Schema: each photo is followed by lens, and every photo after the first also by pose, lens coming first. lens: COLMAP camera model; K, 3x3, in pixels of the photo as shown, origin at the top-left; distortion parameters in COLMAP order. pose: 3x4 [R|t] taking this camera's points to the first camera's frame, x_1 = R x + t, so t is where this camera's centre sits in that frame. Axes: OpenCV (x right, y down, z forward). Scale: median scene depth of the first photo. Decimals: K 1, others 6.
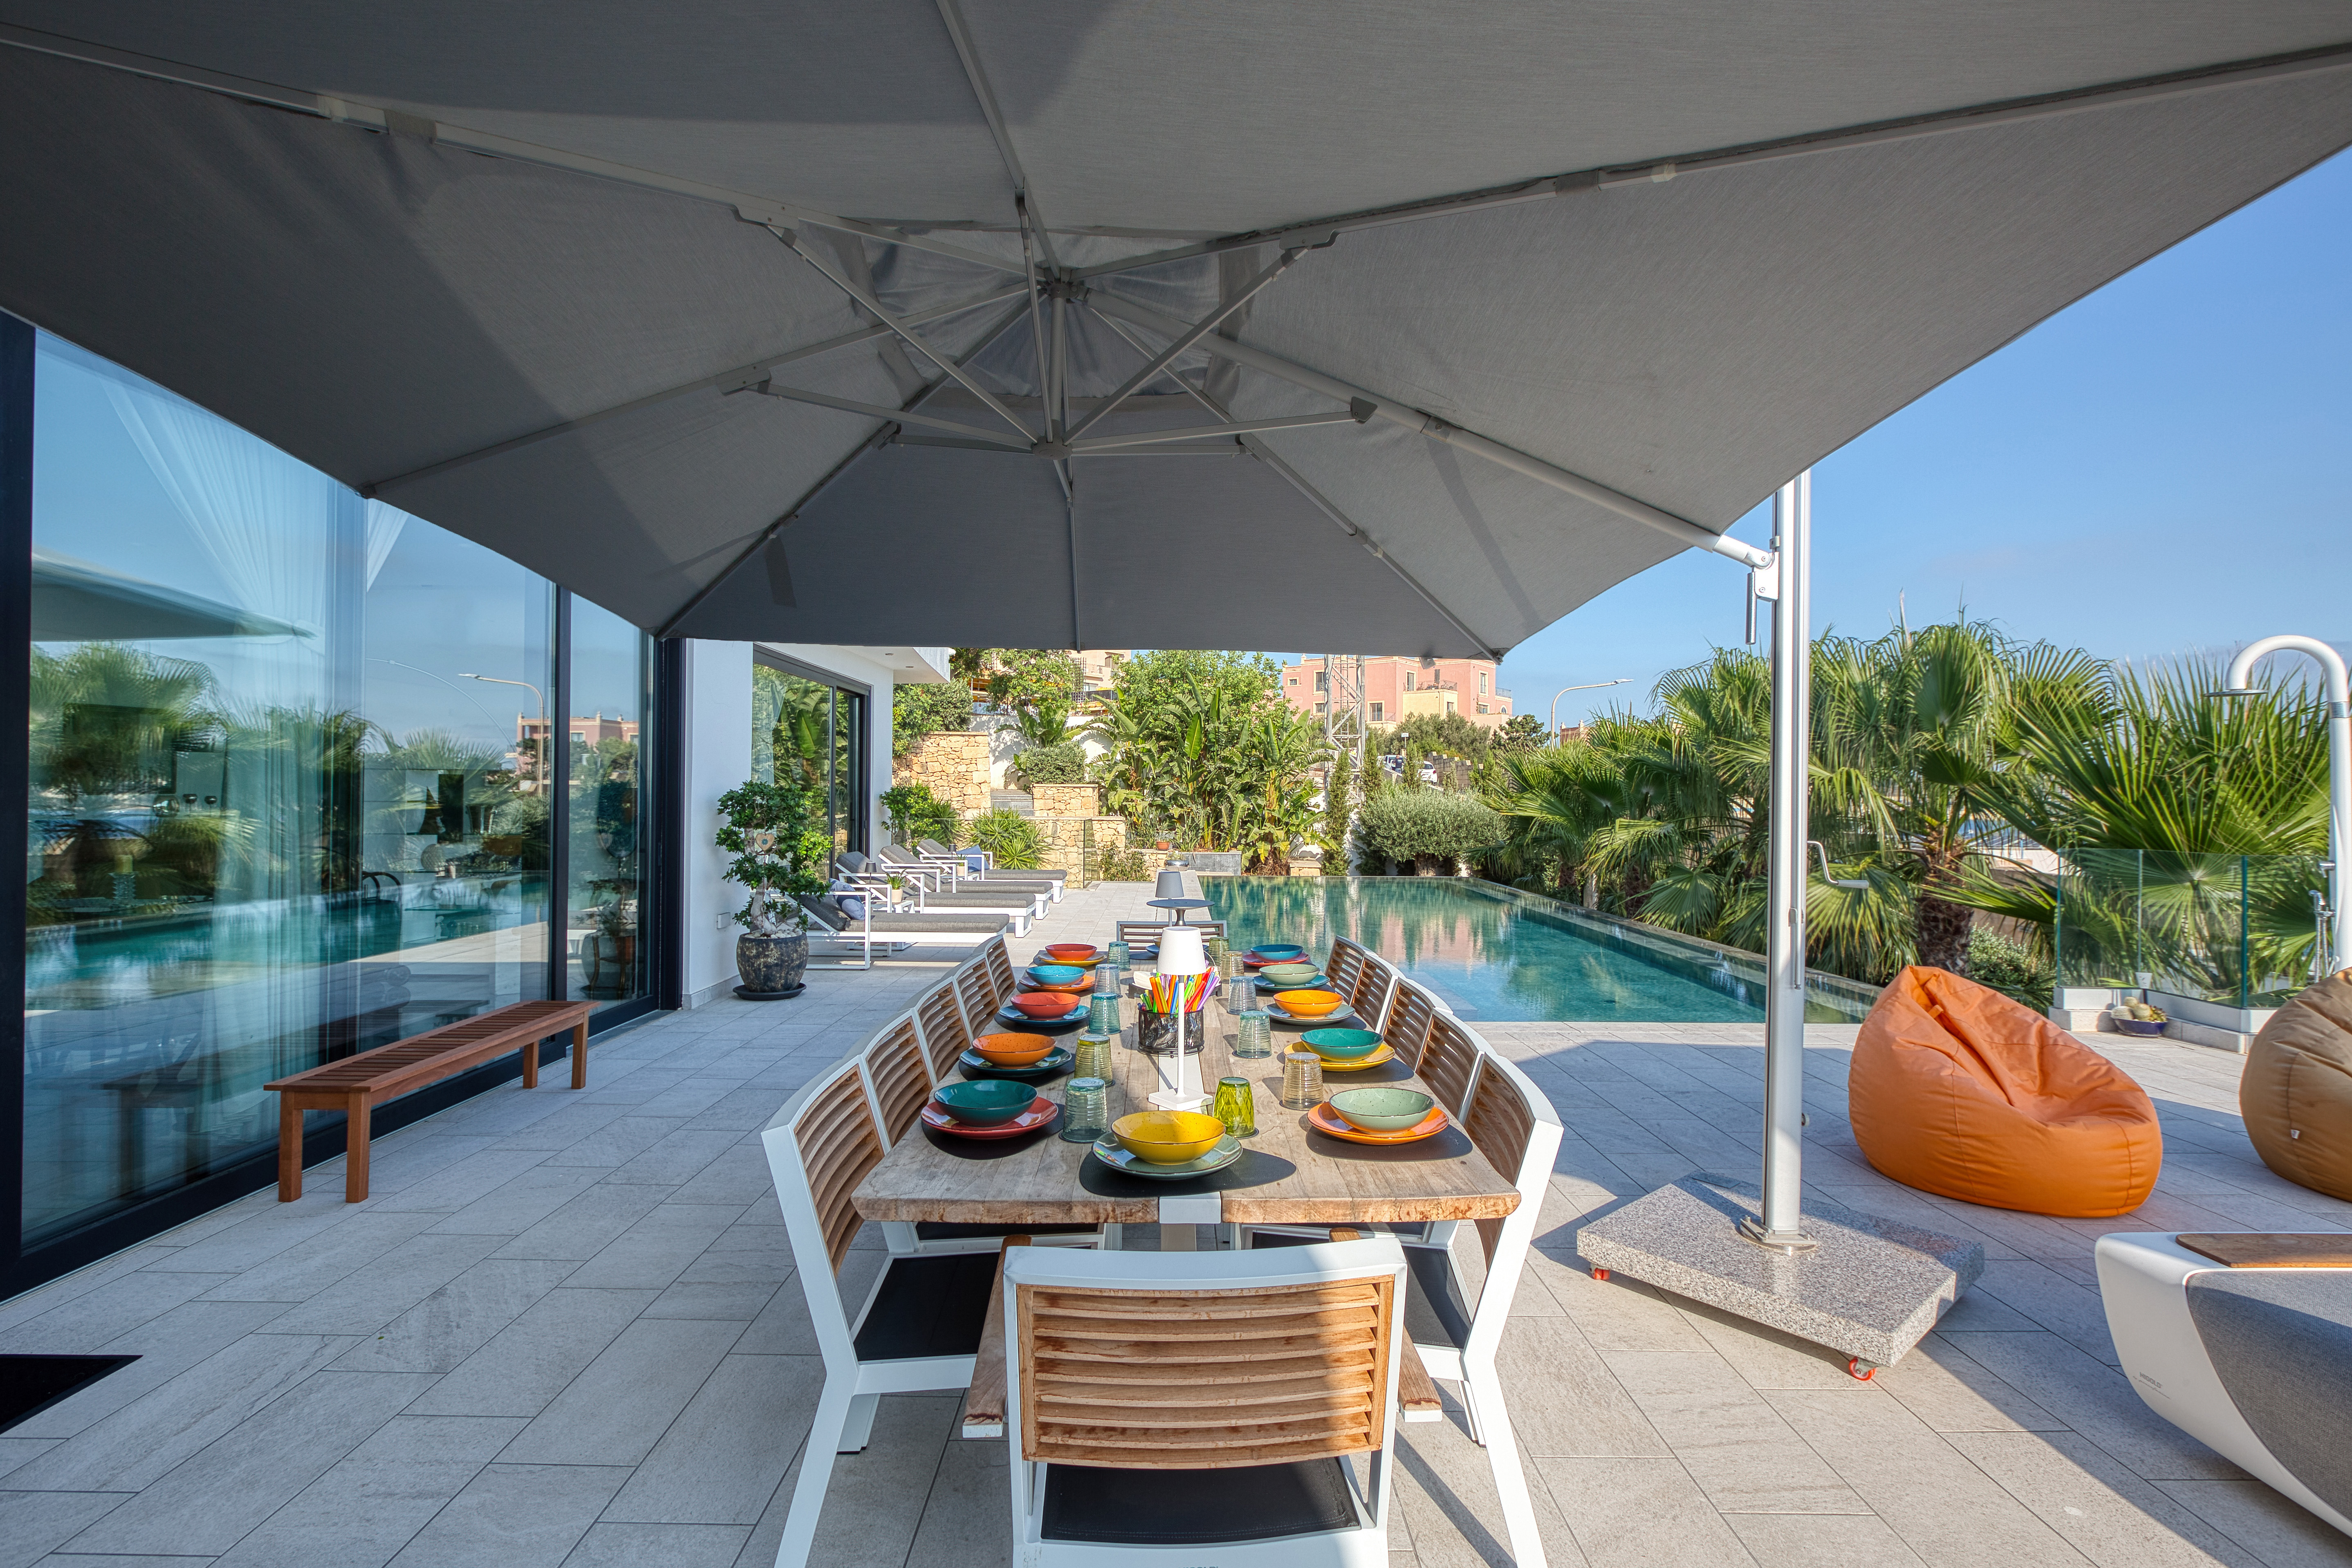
lens RADIAL K [[1091.0, 0, 1158.6], [0, 1091.0, 794.1], [0, 0, 1]] dist [0.005790, -0.002364]
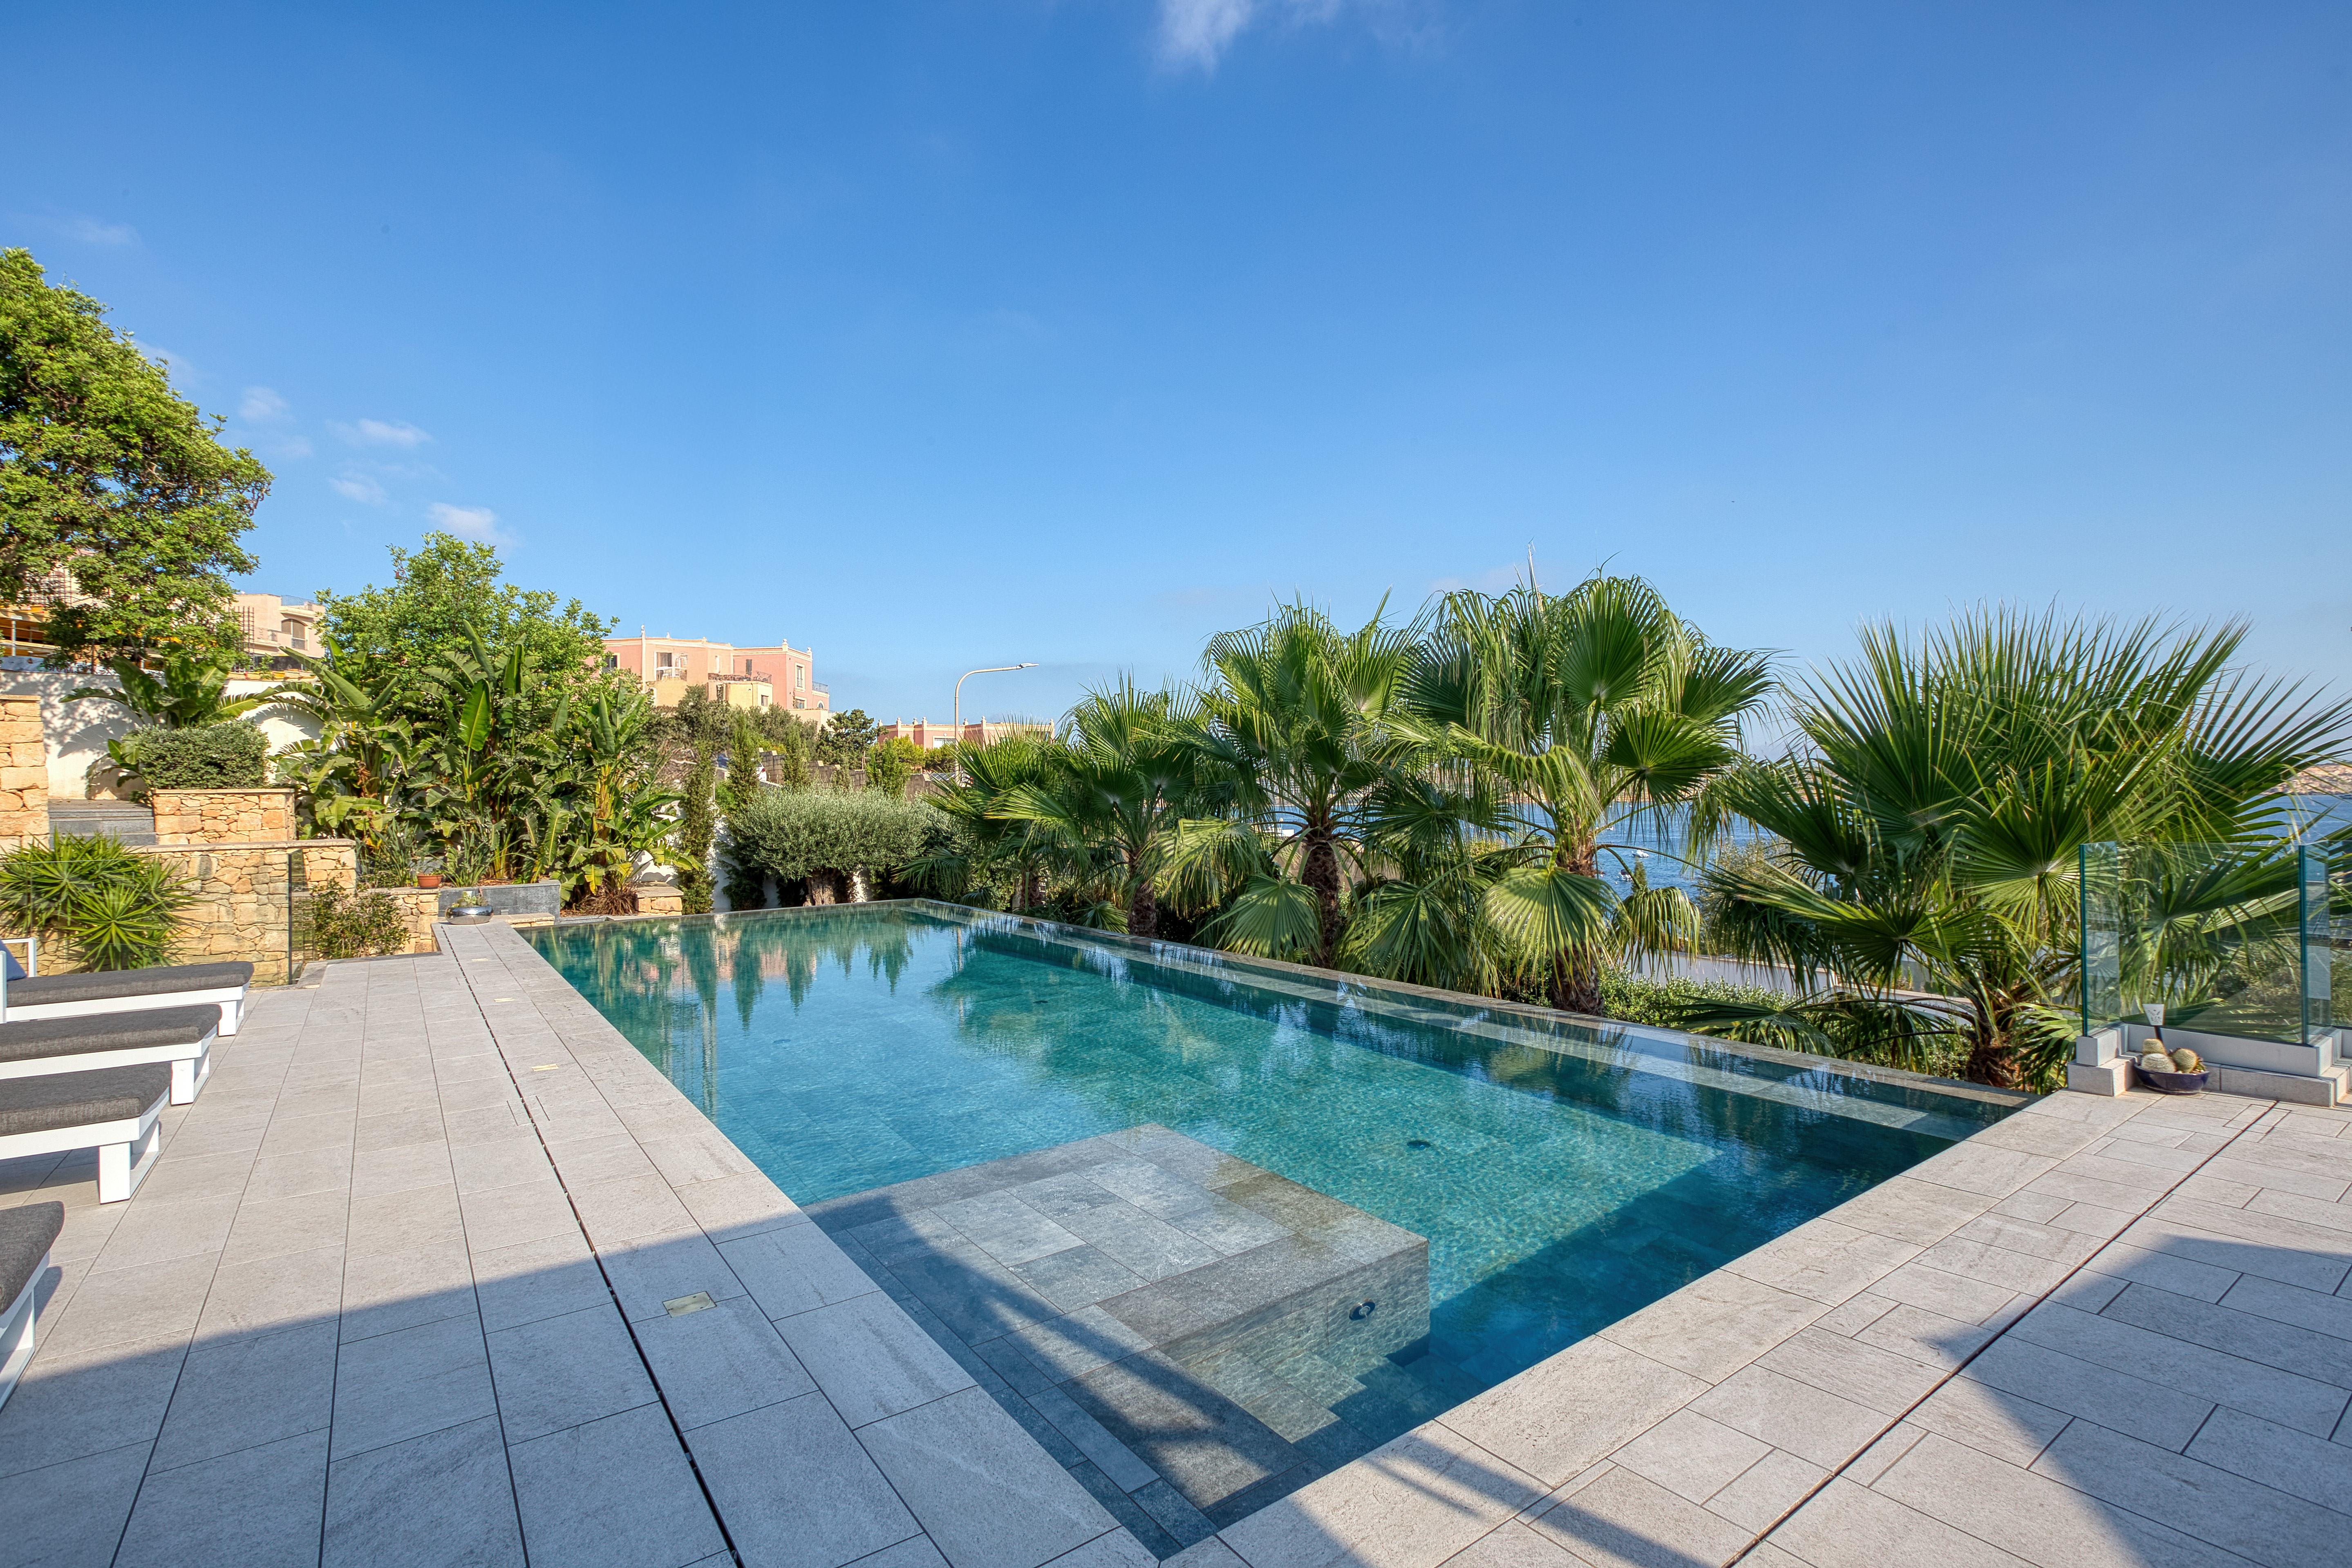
lens RADIAL K [[1090.9, 0, 1166.8], [0, 1090.9, 781.6], [0, 0, 1]] dist [0.005790, -0.002364]
pose [[0.806444, -0.013581, 0.591154, -0.023293], [0.020225, 0.999785, -0.004621, -0.000128], [-0.590964, 0.015682, 0.806545, 0.200383]]
